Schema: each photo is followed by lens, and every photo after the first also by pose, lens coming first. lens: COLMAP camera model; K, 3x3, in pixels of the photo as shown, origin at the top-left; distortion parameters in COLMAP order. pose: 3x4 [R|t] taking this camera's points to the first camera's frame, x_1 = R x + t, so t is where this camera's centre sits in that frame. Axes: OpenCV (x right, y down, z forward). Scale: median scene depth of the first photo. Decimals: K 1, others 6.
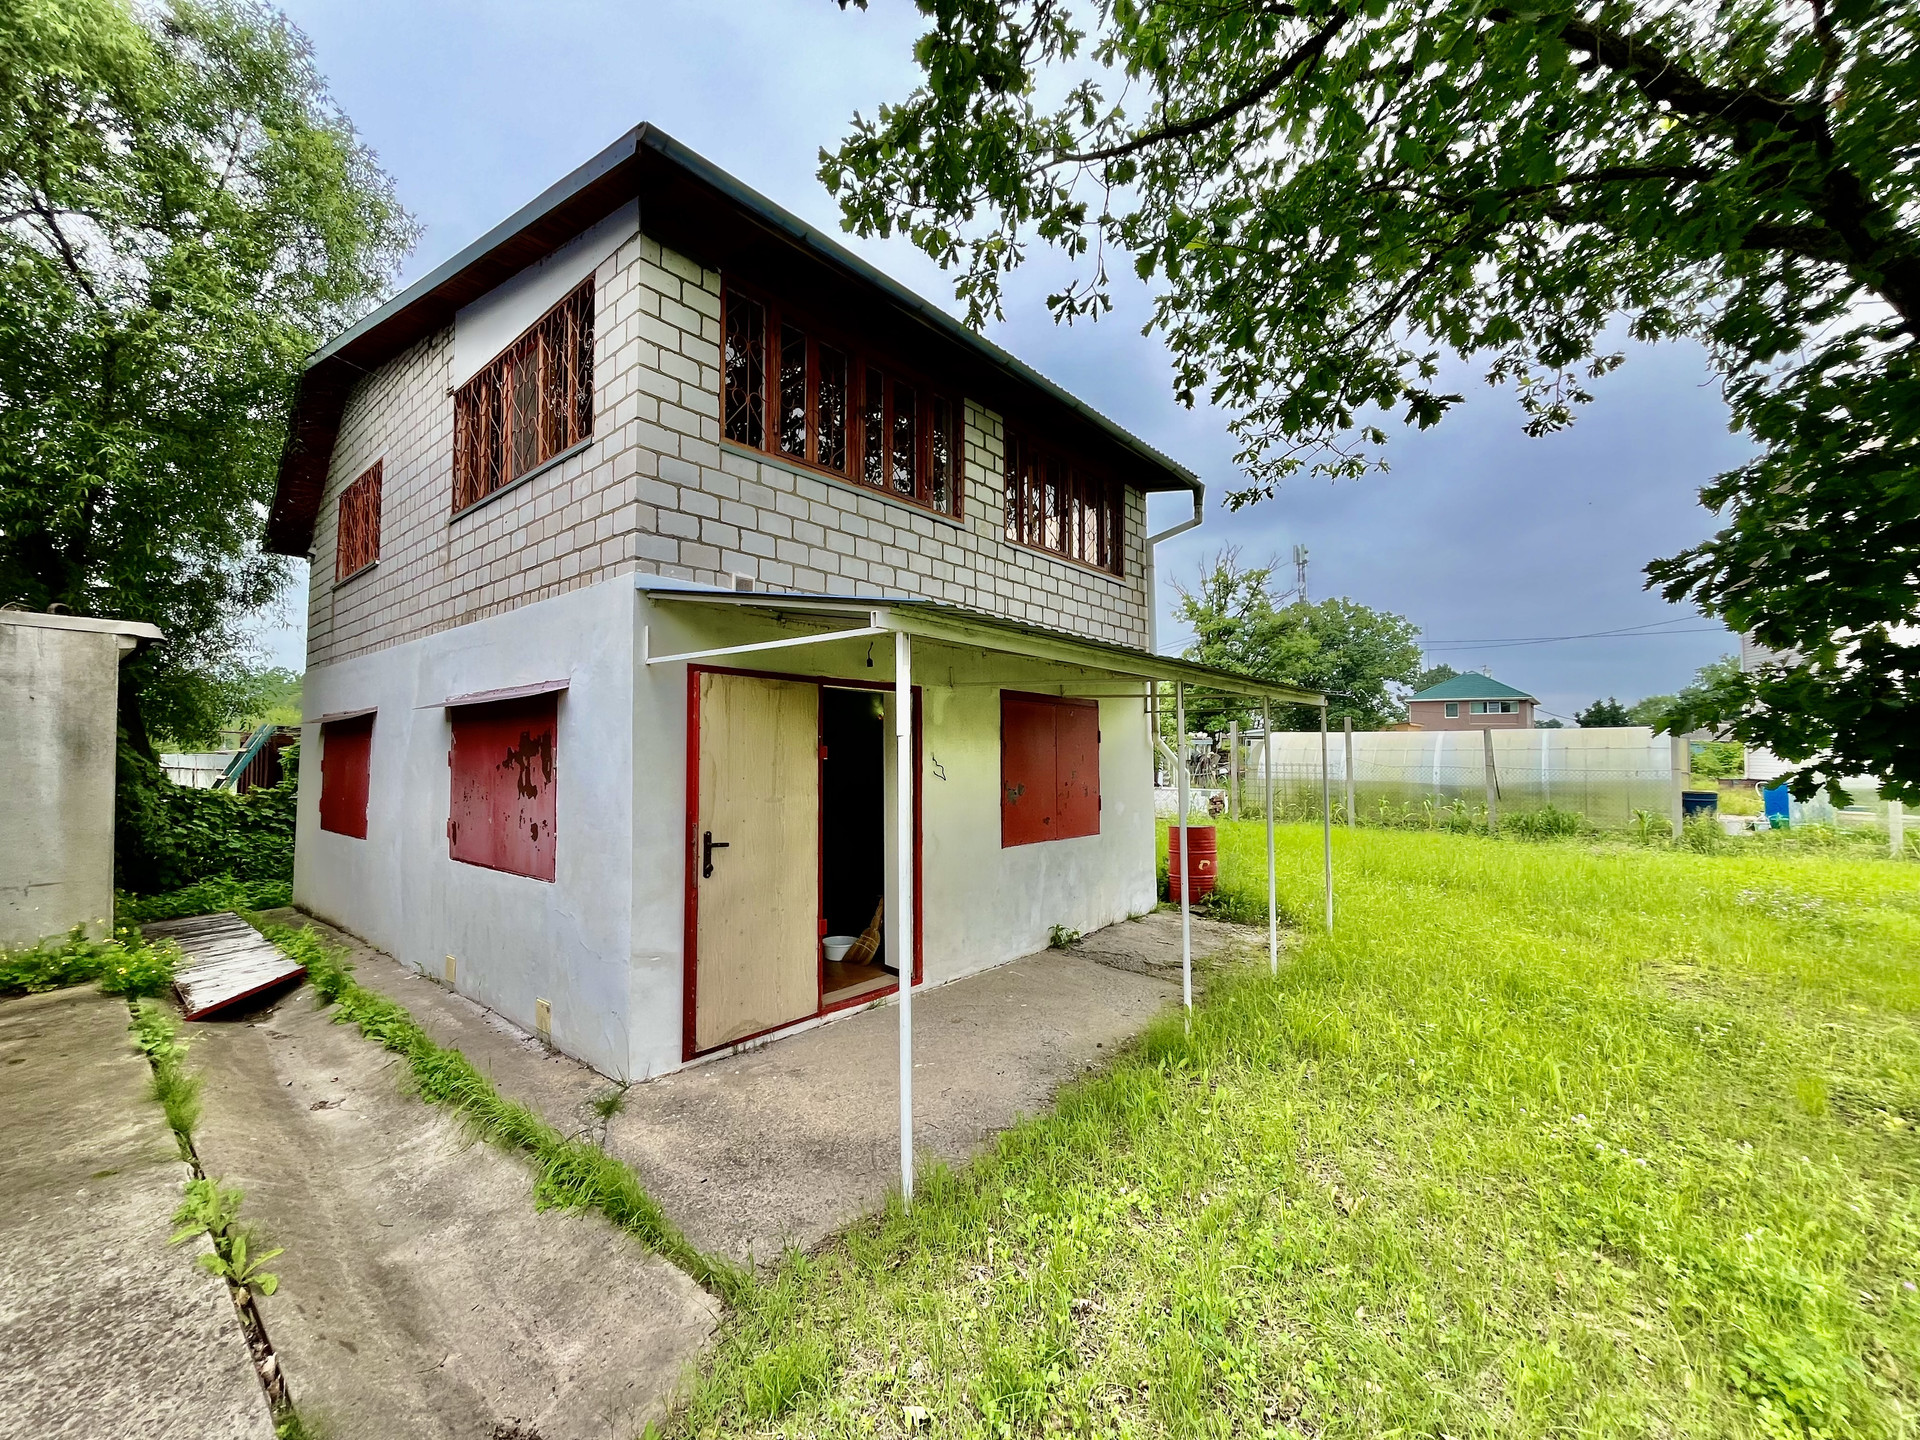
lens RADIAL K [[773.5, 0, 952.3], [0, 773.5, 723.8], [0, 0, 1]] dist [-0.001257, -0.000386]
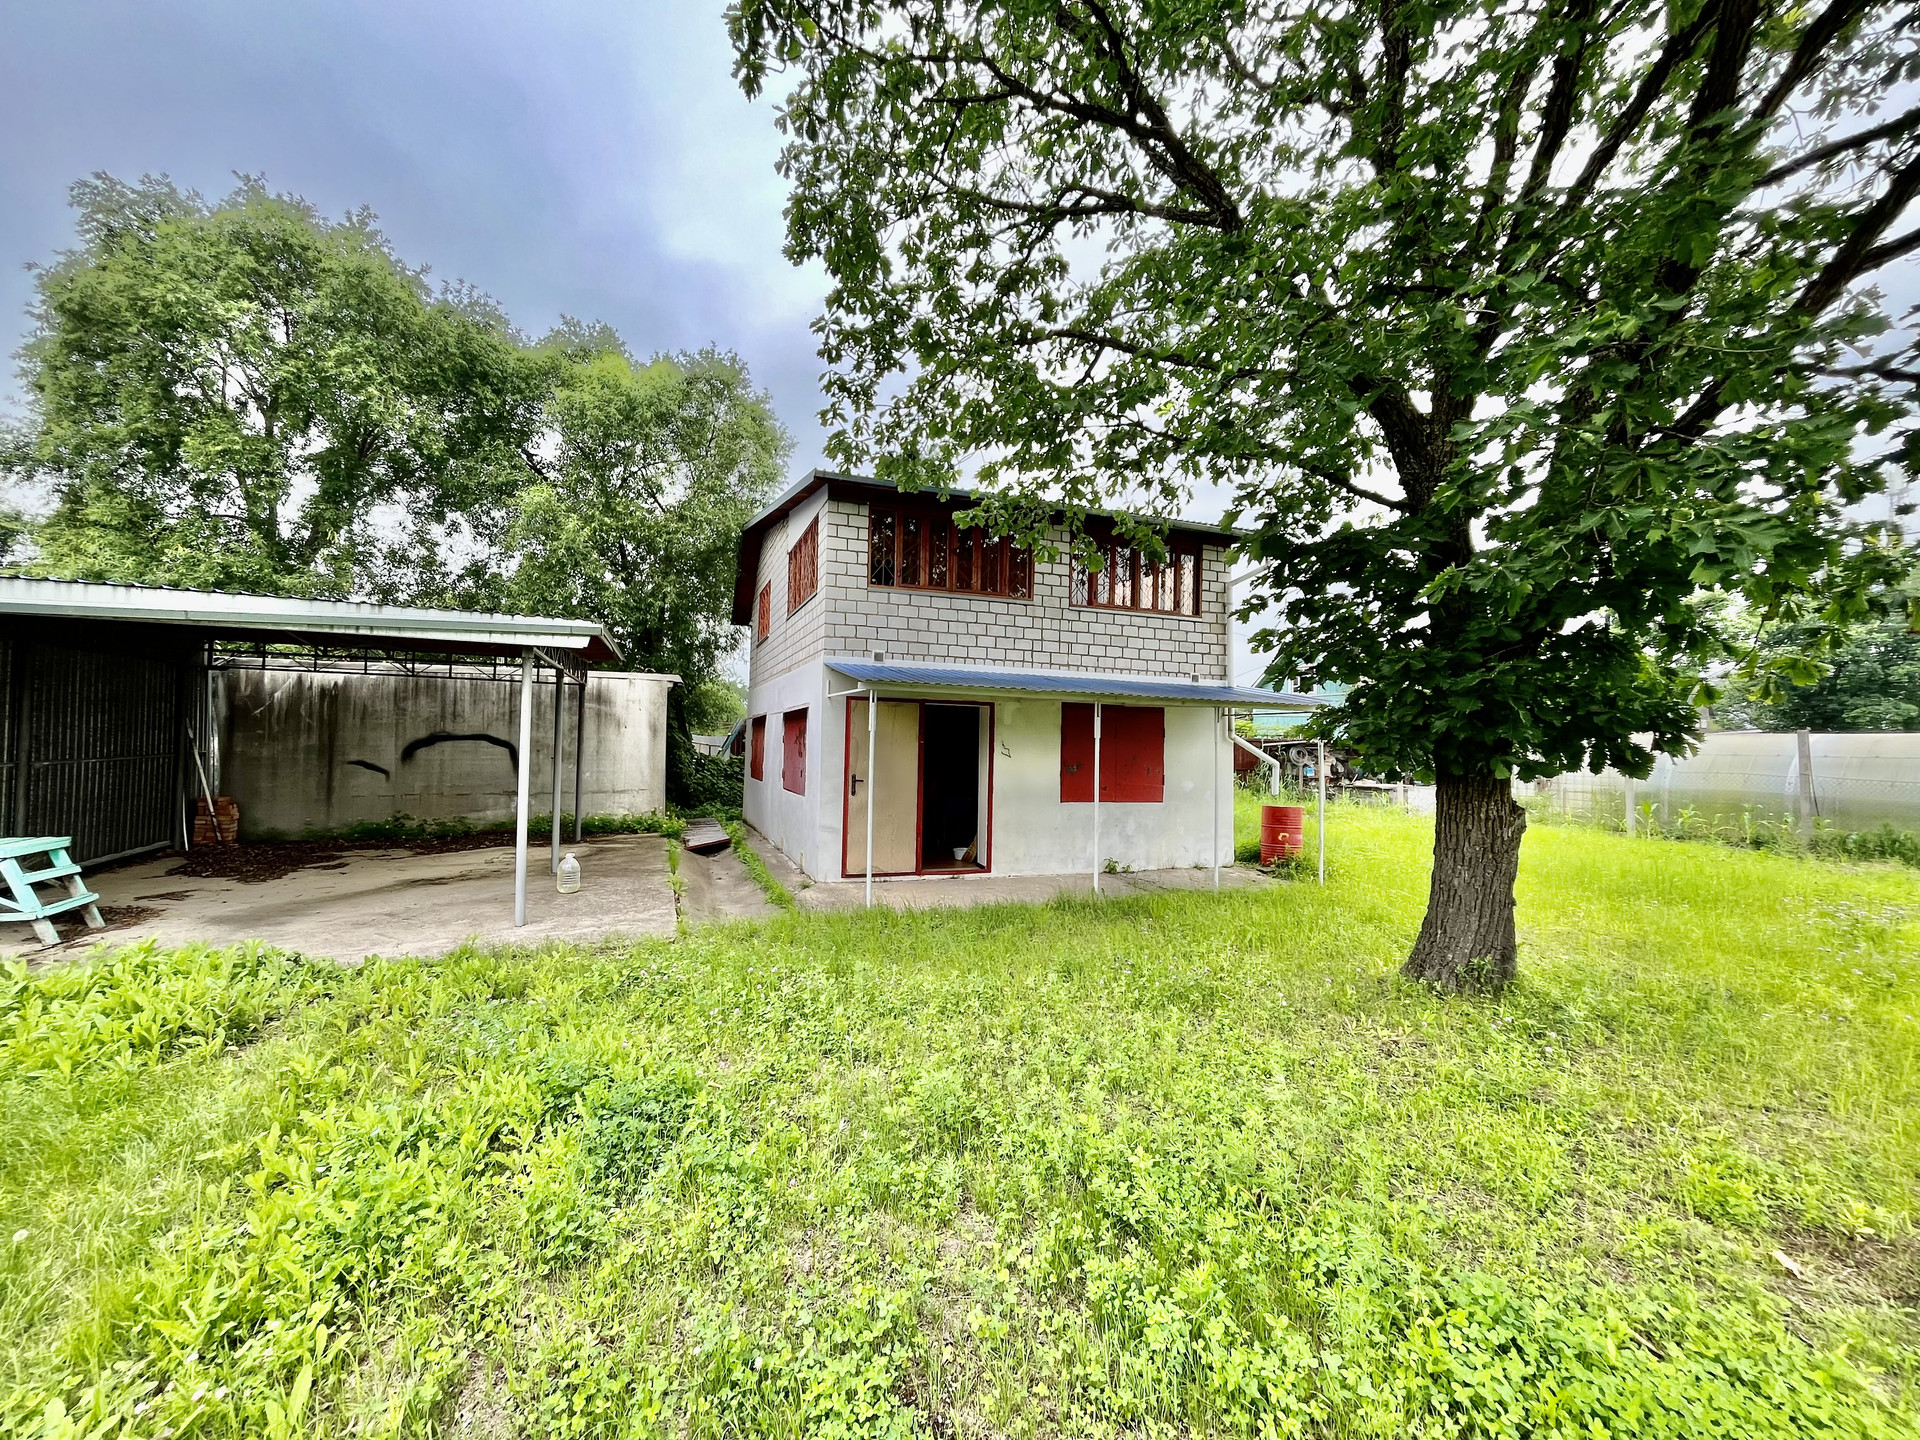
lens RADIAL K [[773.5, 0, 952.3], [0, 773.5, 723.8], [0, 0, 1]] dist [-0.001257, -0.000386]
pose [[0.876975, 0.008104, -0.480467, 0.645580], [-0.003718, 0.999942, 0.010080, -0.016063], [0.480521, -0.007053, 0.876955, -0.508601]]
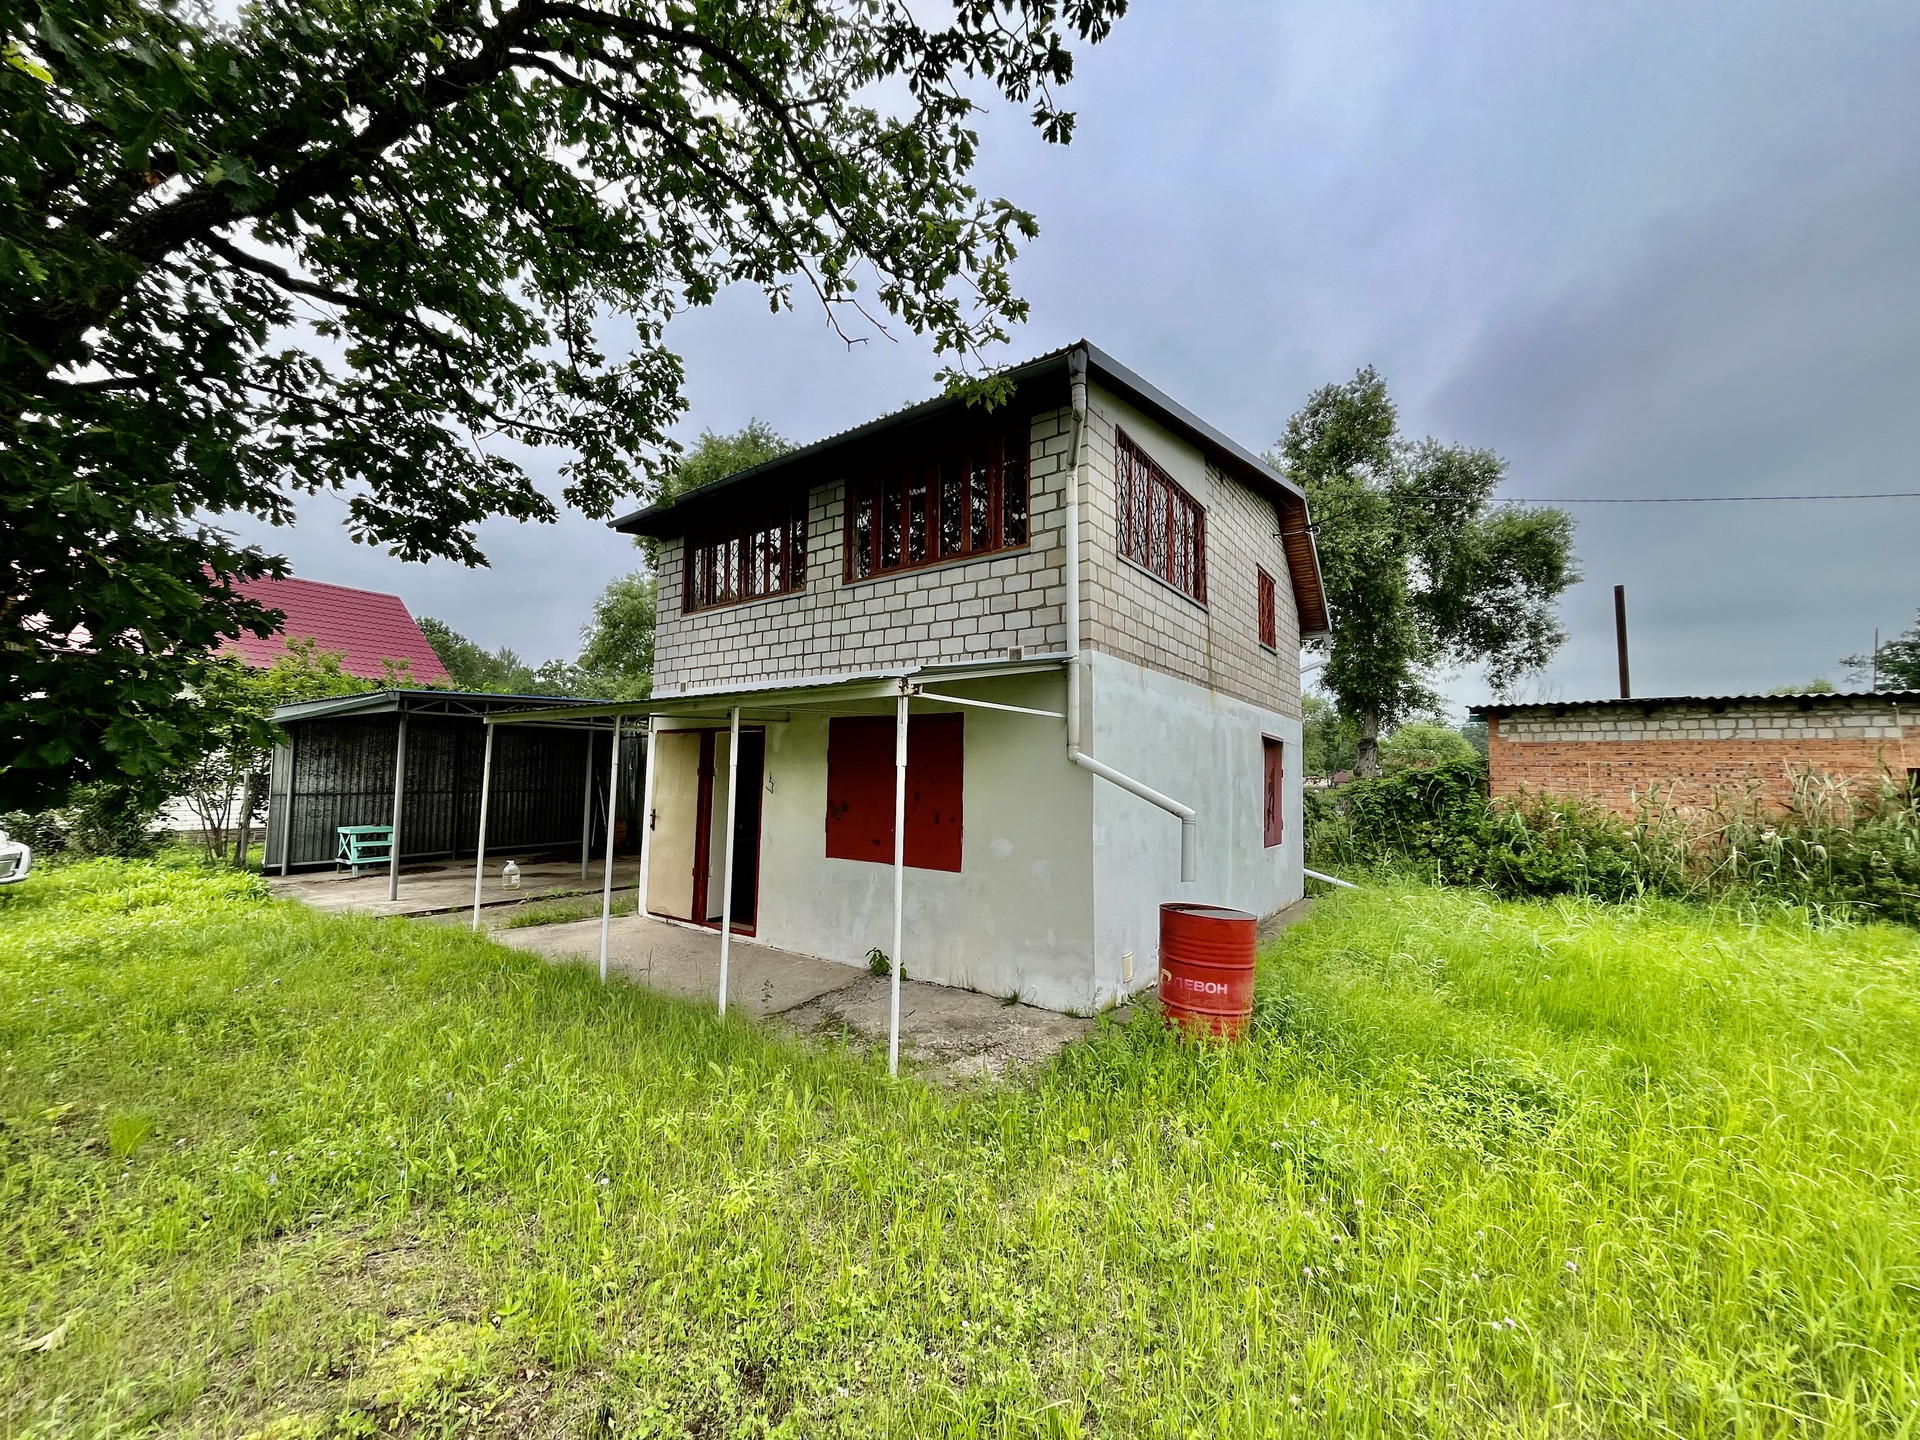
lens RADIAL K [[773.5, 0, 952.3], [0, 773.5, 723.8], [0, 0, 1]] dist [-0.001257, -0.000386]
pose [[0.047150, -0.069695, -0.996453, 1.253986], [0.022652, 0.997381, -0.068688, 0.048849], [0.998631, -0.019333, 0.048605, 1.162517]]
